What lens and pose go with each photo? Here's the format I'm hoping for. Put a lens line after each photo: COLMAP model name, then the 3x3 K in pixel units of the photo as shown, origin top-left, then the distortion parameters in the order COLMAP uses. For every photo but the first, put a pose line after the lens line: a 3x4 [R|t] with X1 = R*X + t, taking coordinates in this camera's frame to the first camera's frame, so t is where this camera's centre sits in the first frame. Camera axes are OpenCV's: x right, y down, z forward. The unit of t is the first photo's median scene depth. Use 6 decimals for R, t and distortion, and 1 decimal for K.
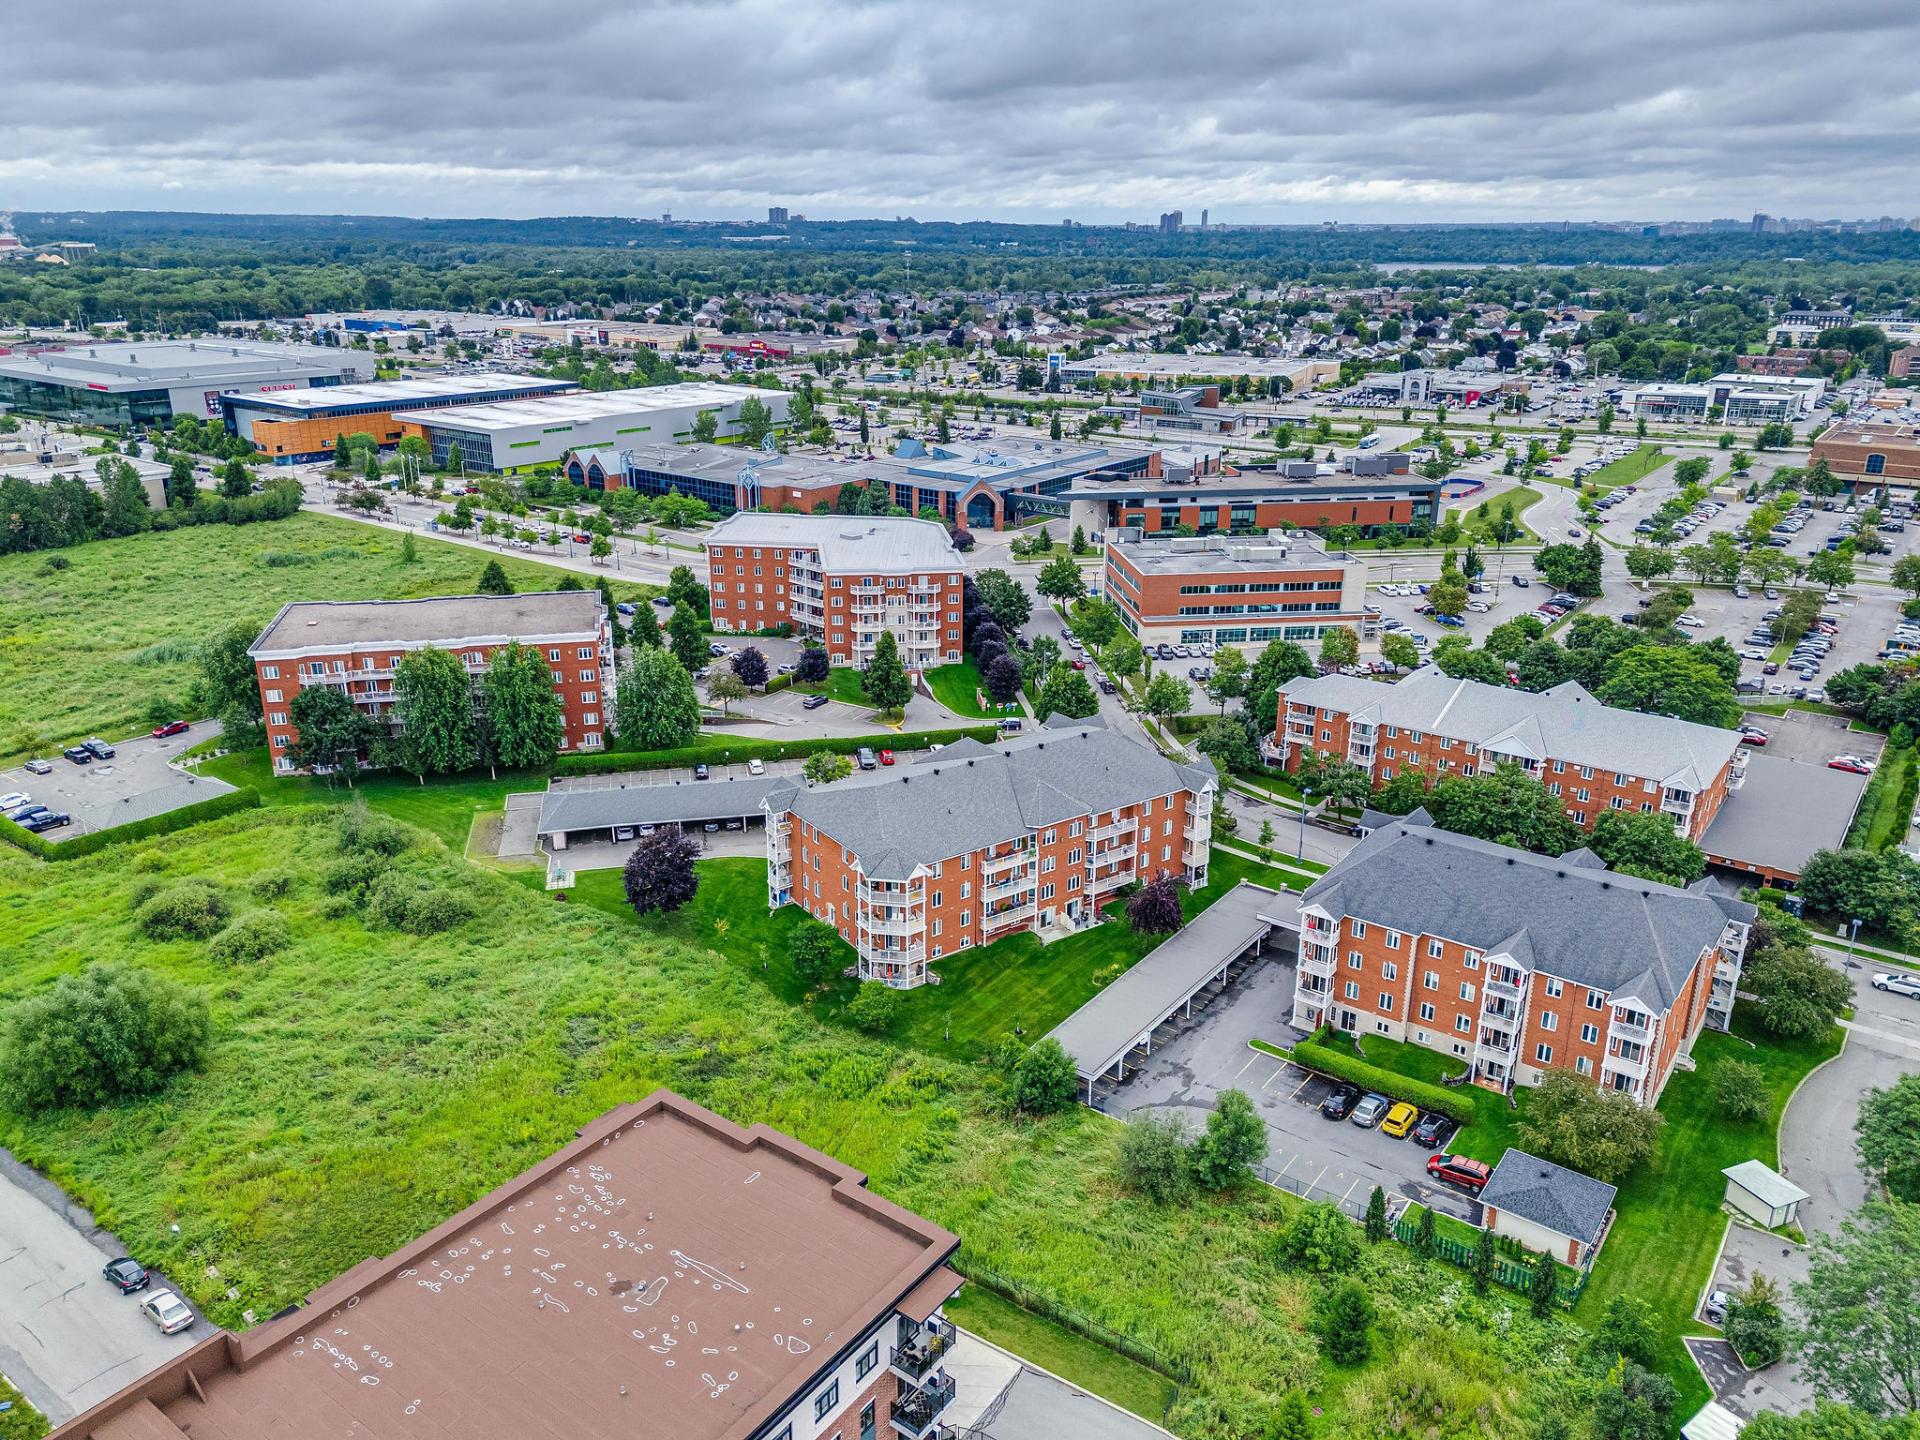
lens RADIAL K [[1407.9, 0, 962.4], [0, 1407.9, 720.5], [0, 0, 1]] dist [0.075946, -0.067331]
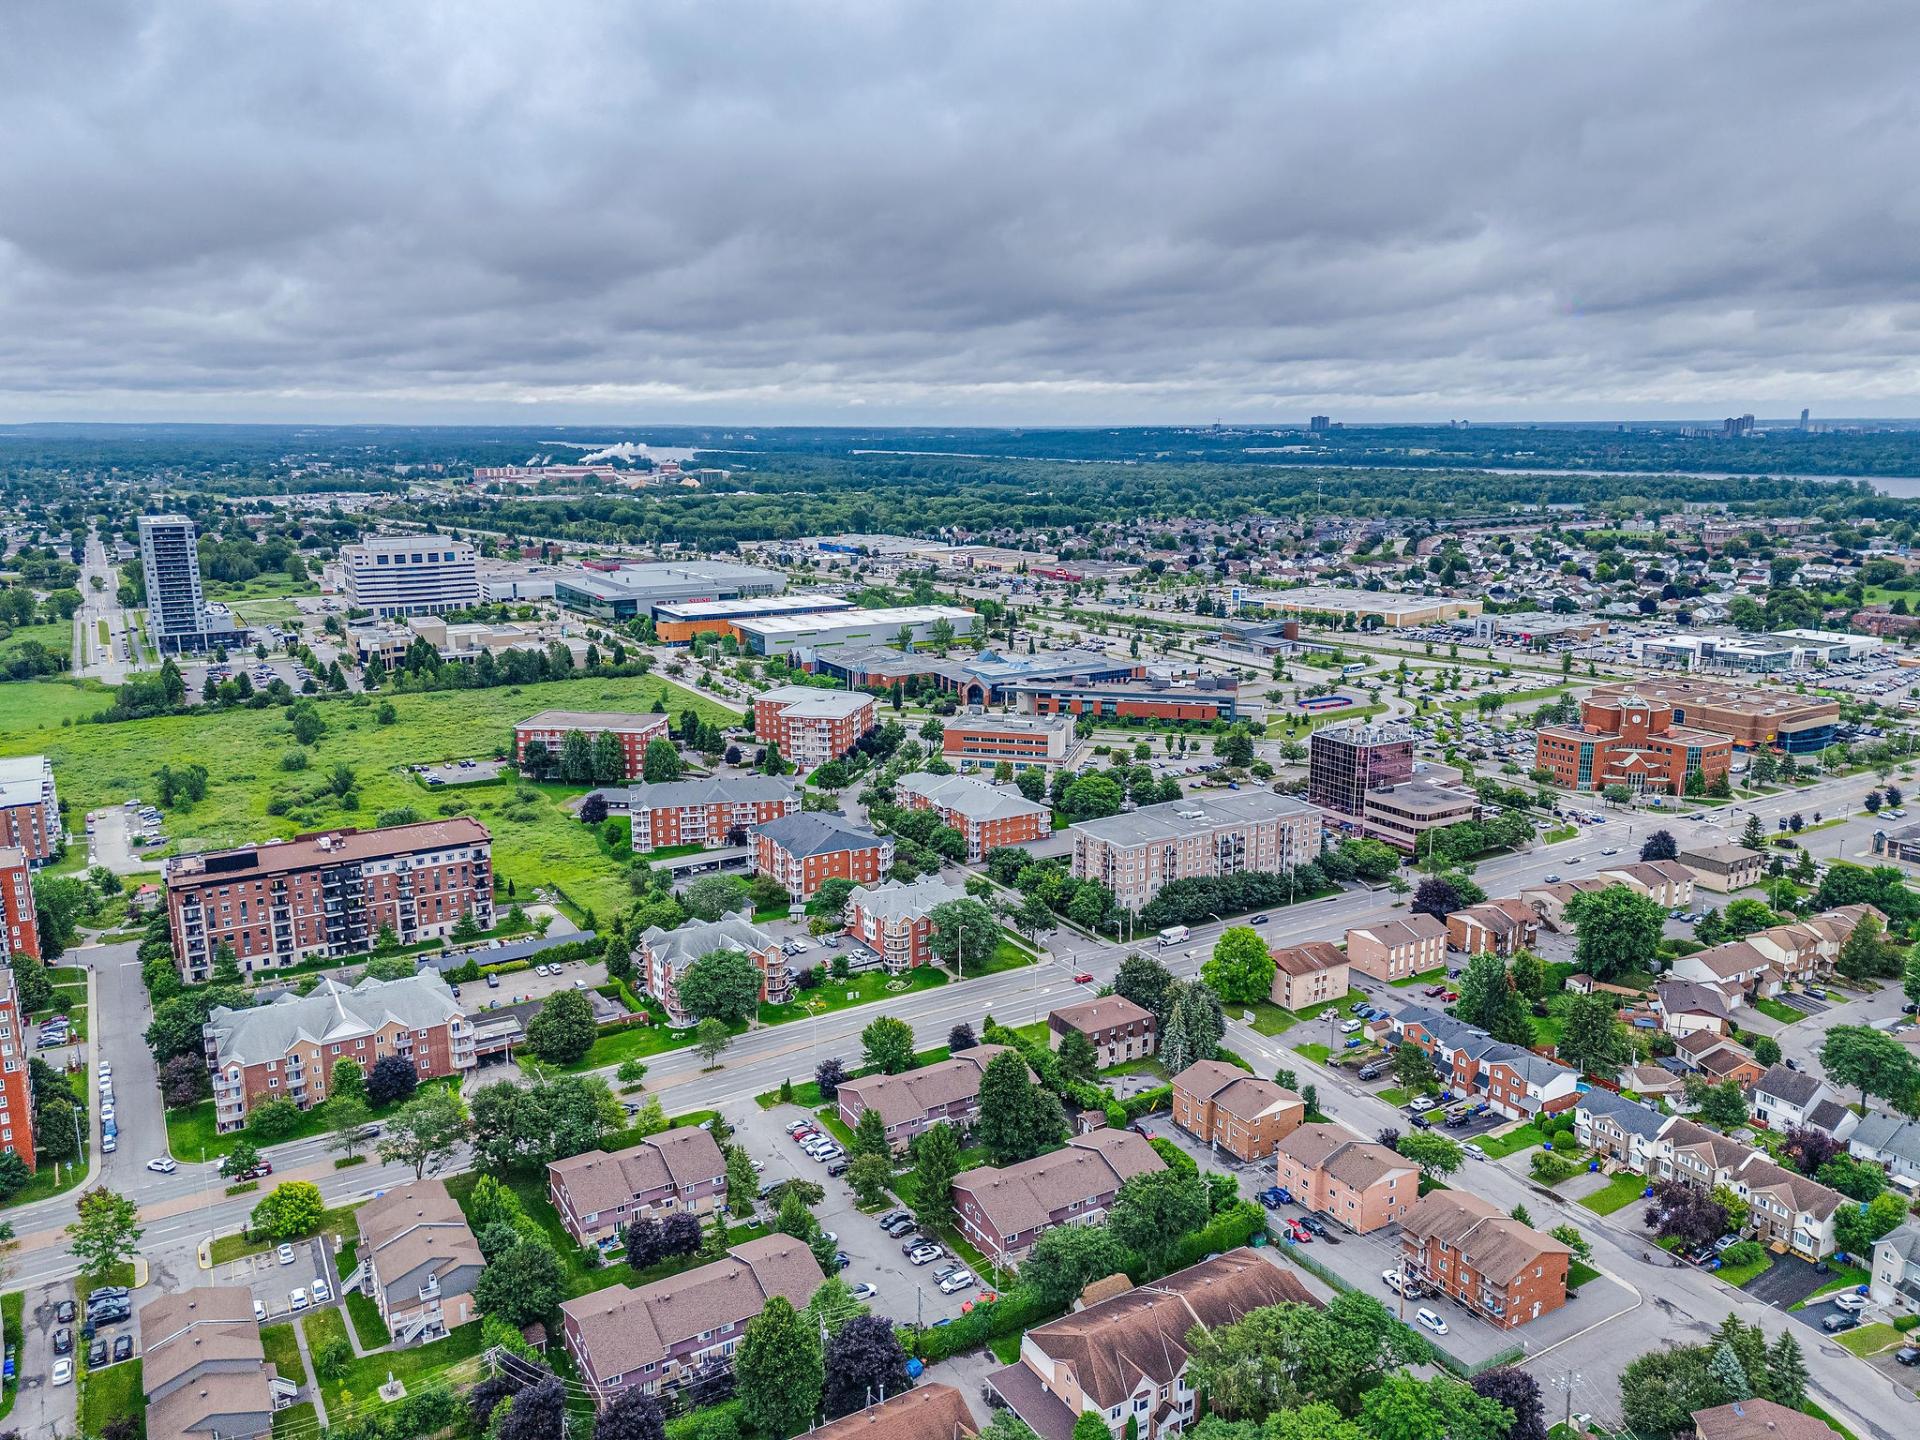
lens RADIAL K [[1407.9, 0, 969.8], [0, 1407.9, 714.2], [0, 0, 1]] dist [0.075946, -0.067331]
pose [[0.926507, 0.069015, -0.369894, 0.795030], [-0.117750, 0.986841, -0.110814, 0.078281], [0.357379, 0.146225, 0.922442, -0.699227]]
